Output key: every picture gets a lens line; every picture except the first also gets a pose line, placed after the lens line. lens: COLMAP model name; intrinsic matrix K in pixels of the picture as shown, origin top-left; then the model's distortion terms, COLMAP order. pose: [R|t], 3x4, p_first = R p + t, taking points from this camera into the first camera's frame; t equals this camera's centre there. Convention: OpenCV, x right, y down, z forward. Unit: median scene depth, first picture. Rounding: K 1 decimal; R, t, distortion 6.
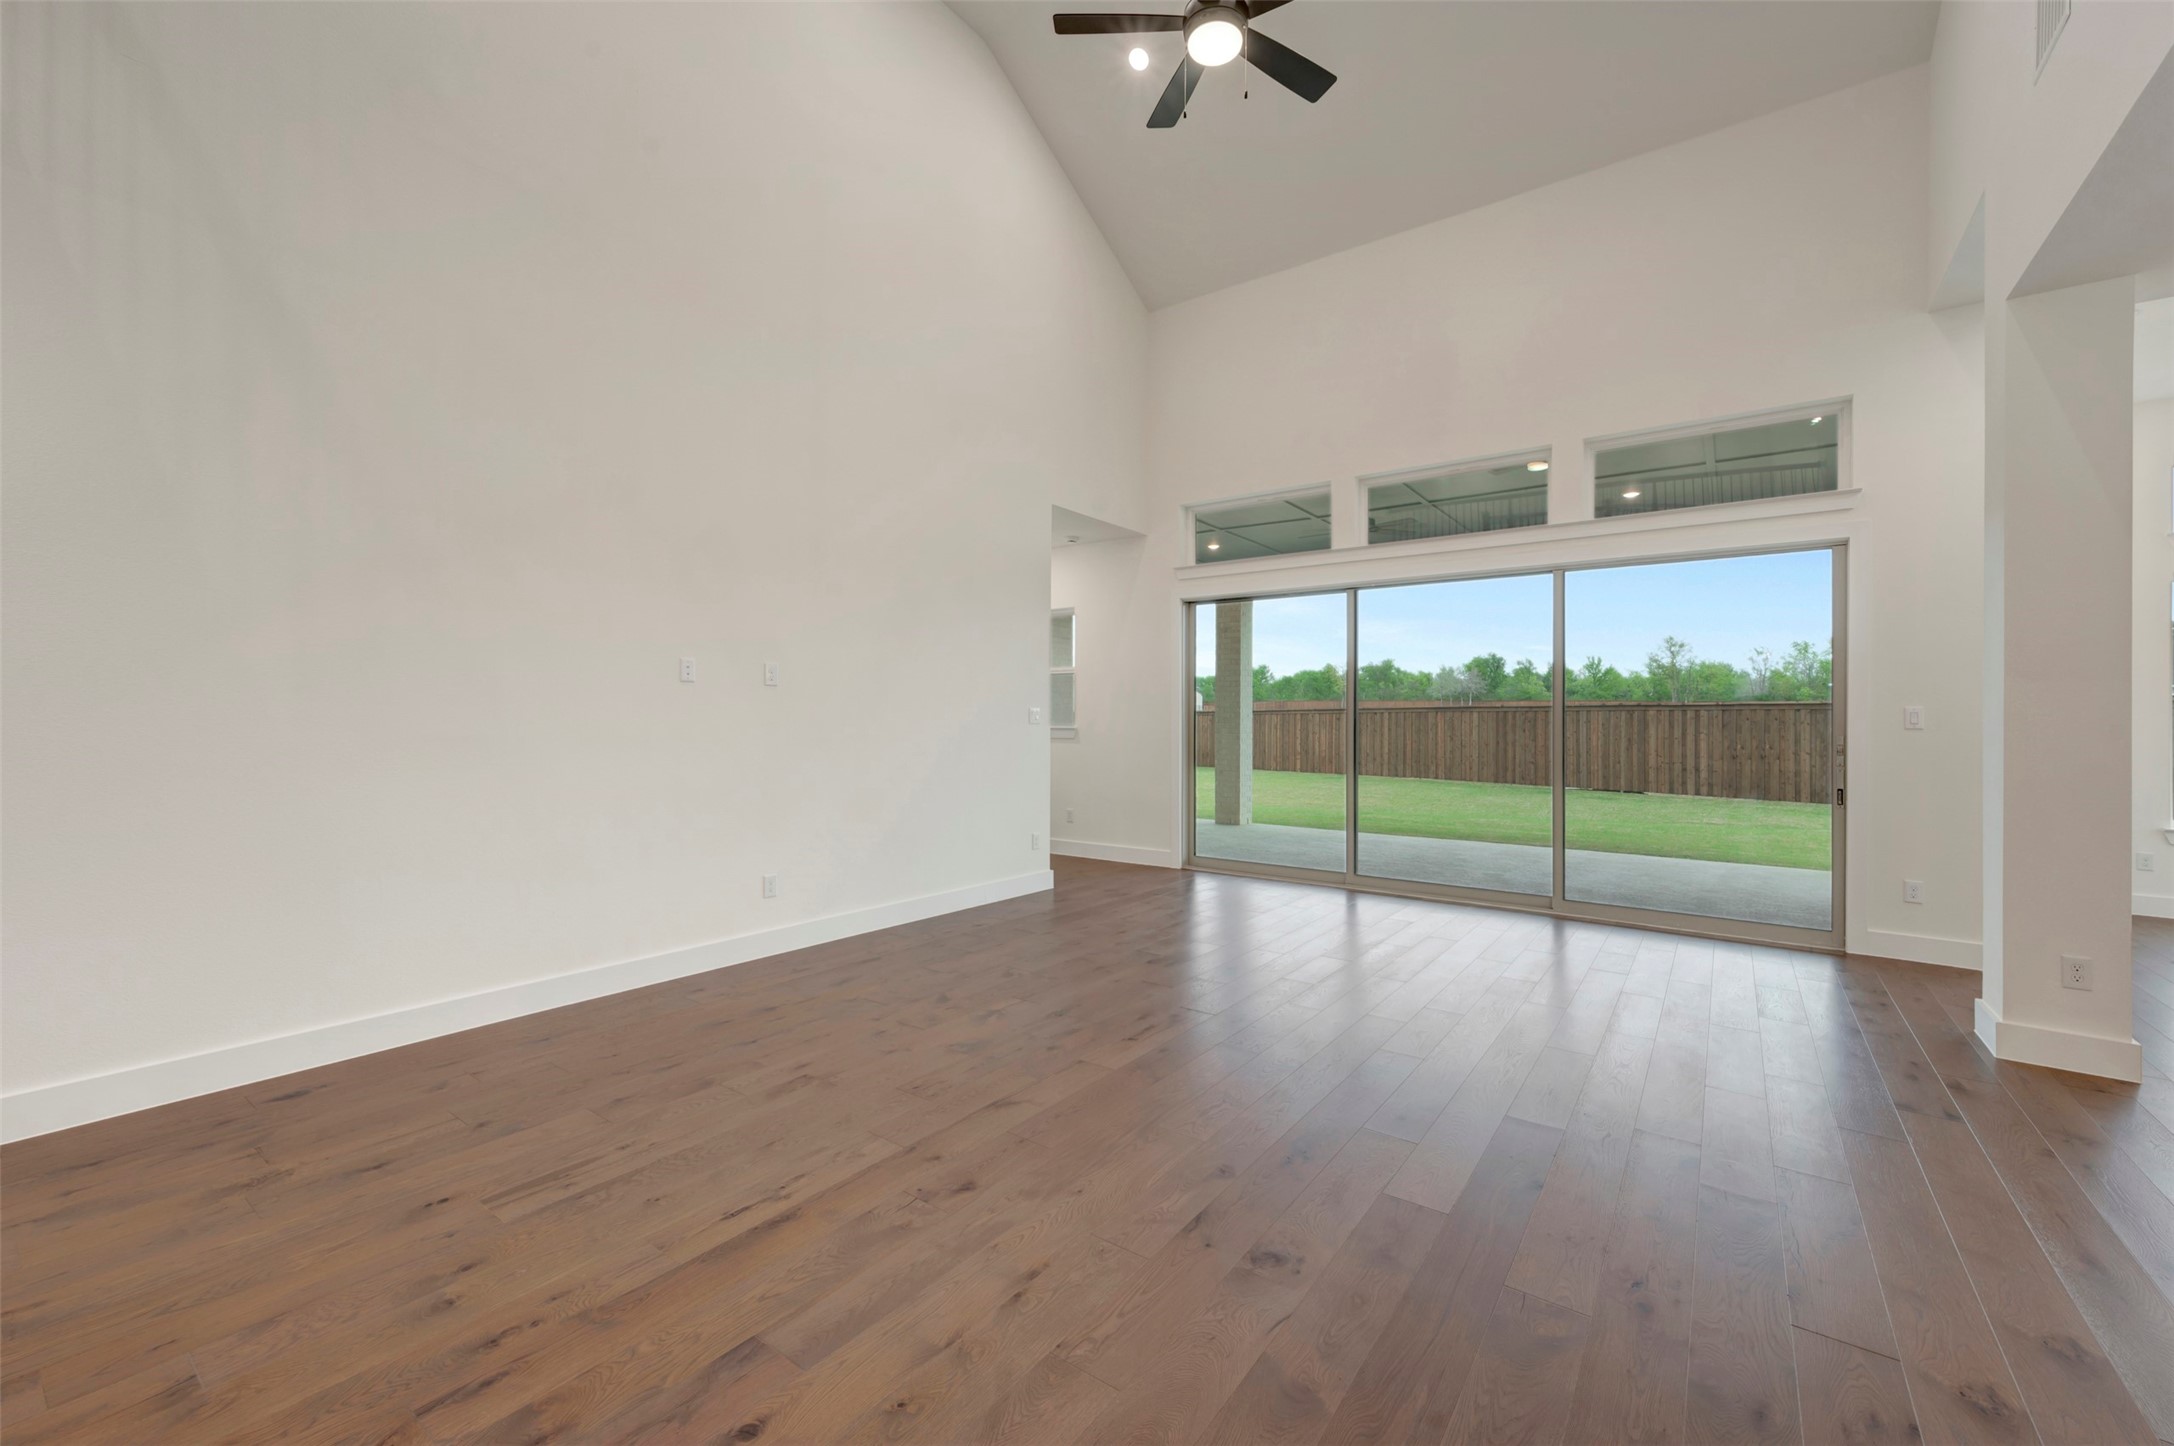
lens RADIAL K [[871.9, 0, 1097.7], [0, 871.9, 721.3], [0, 0, 1]] dist [0.001377, -0.000204]
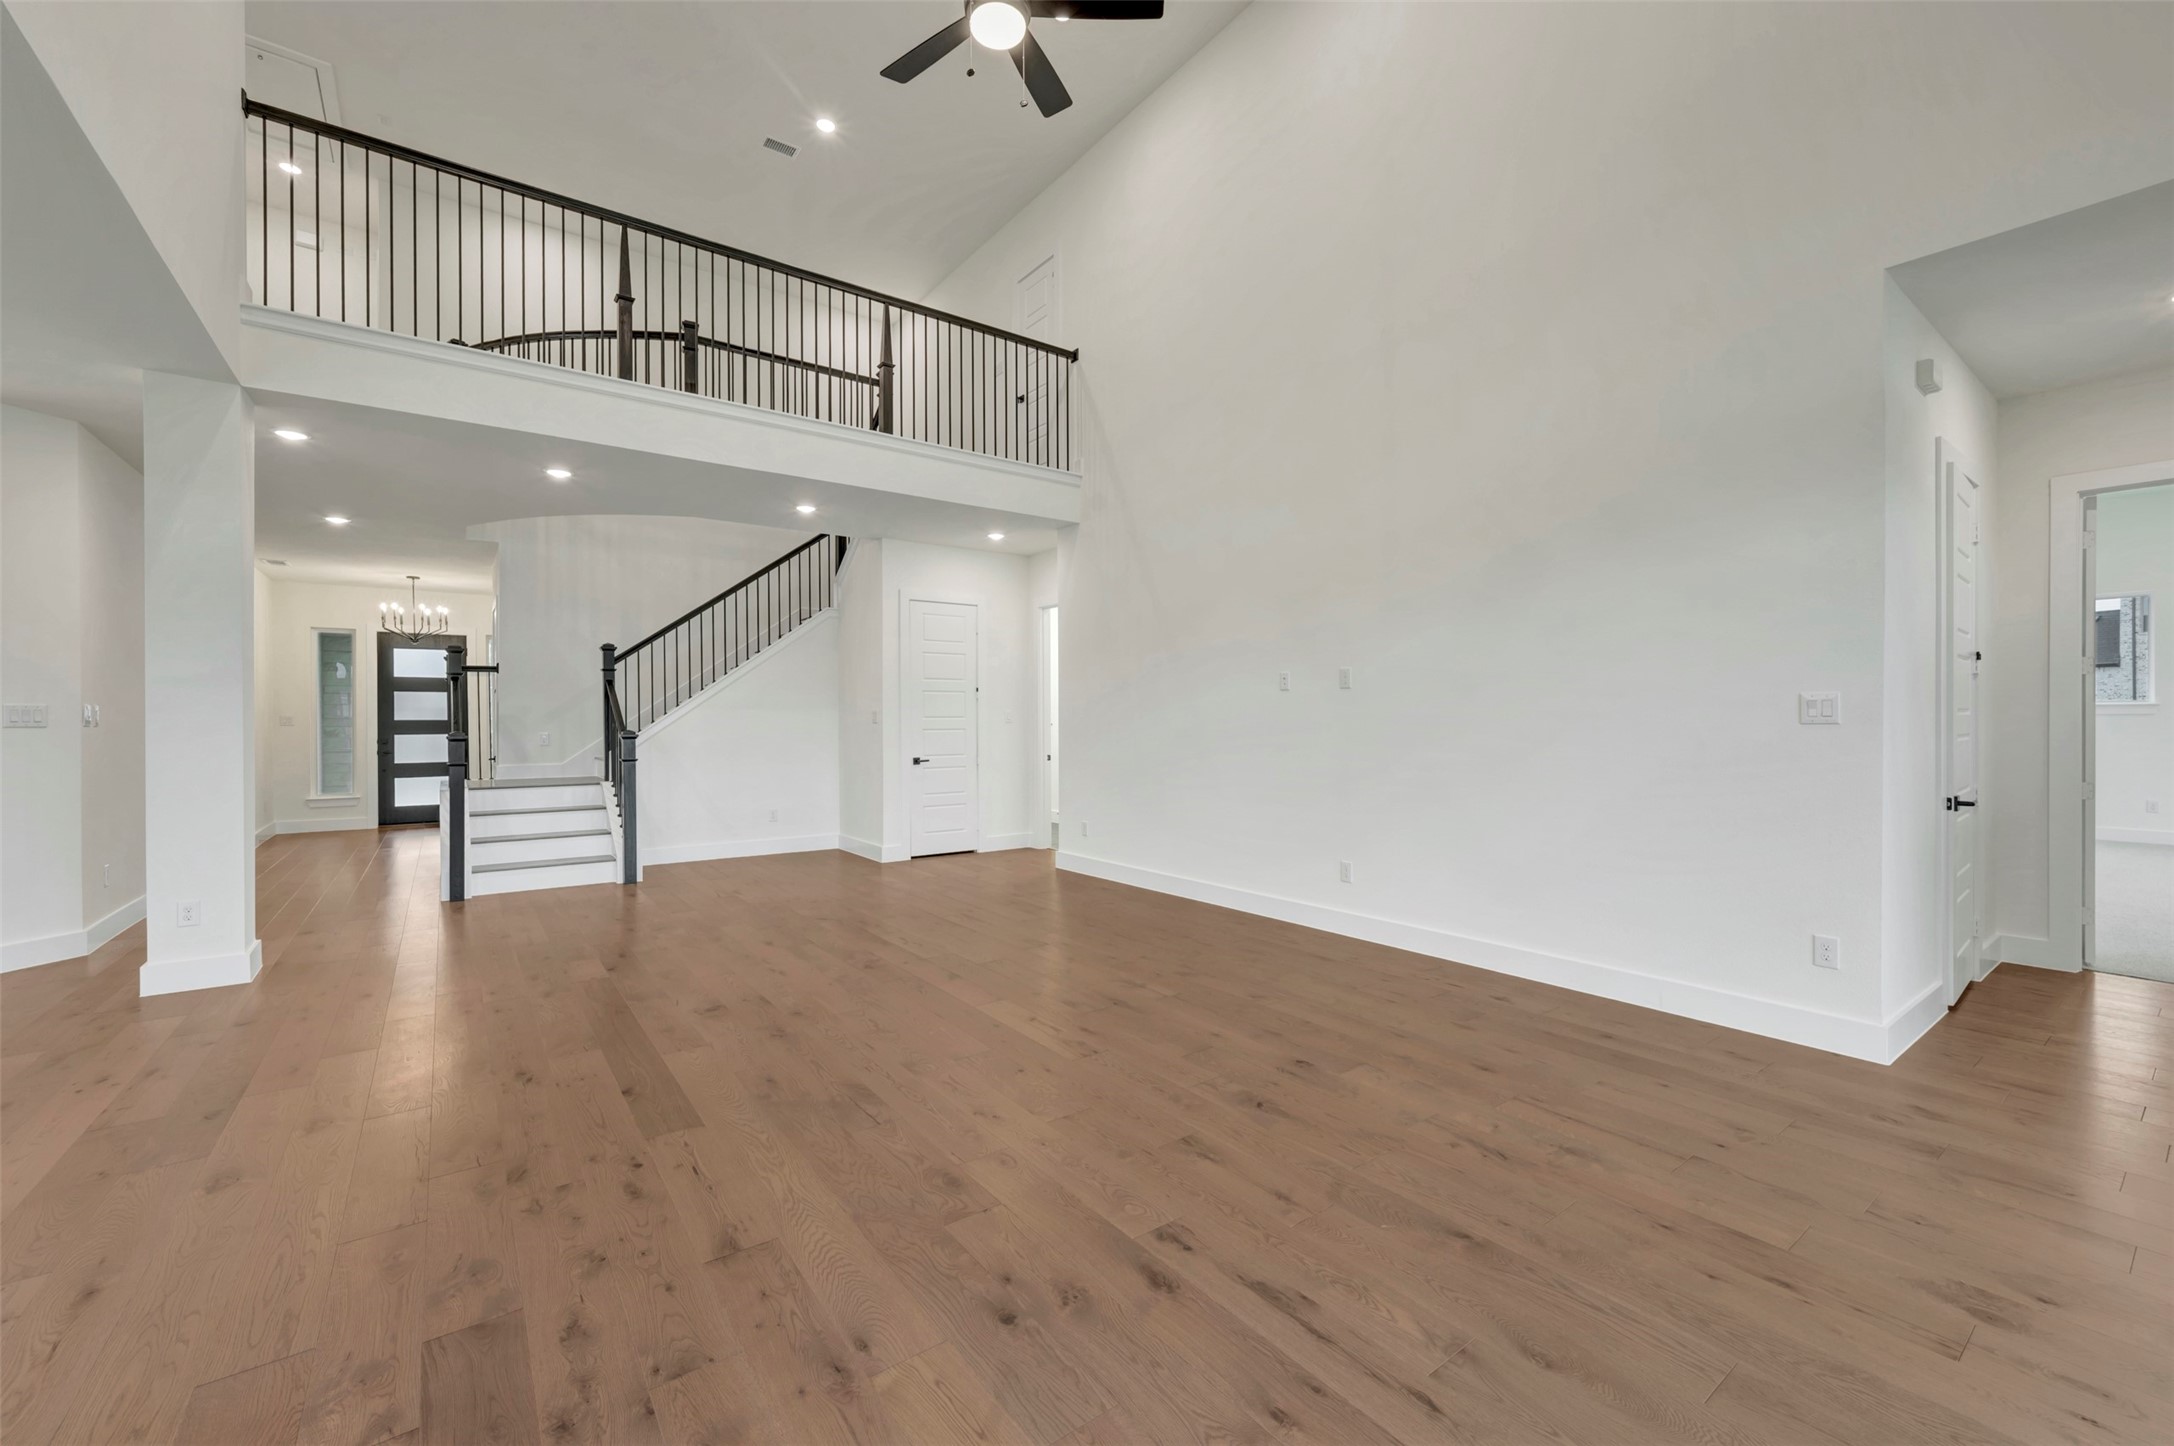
lens RADIAL K [[871.9, 0, 1103.0], [0, 871.9, 722.3], [0, 0, 1]] dist [0.001377, -0.000204]
pose [[-0.299921, -0.003927, -0.953956, 0.294593], [0.003029, 0.999983, -0.005069, 0.001959], [0.953959, -0.004410, -0.299904, 0.400738]]
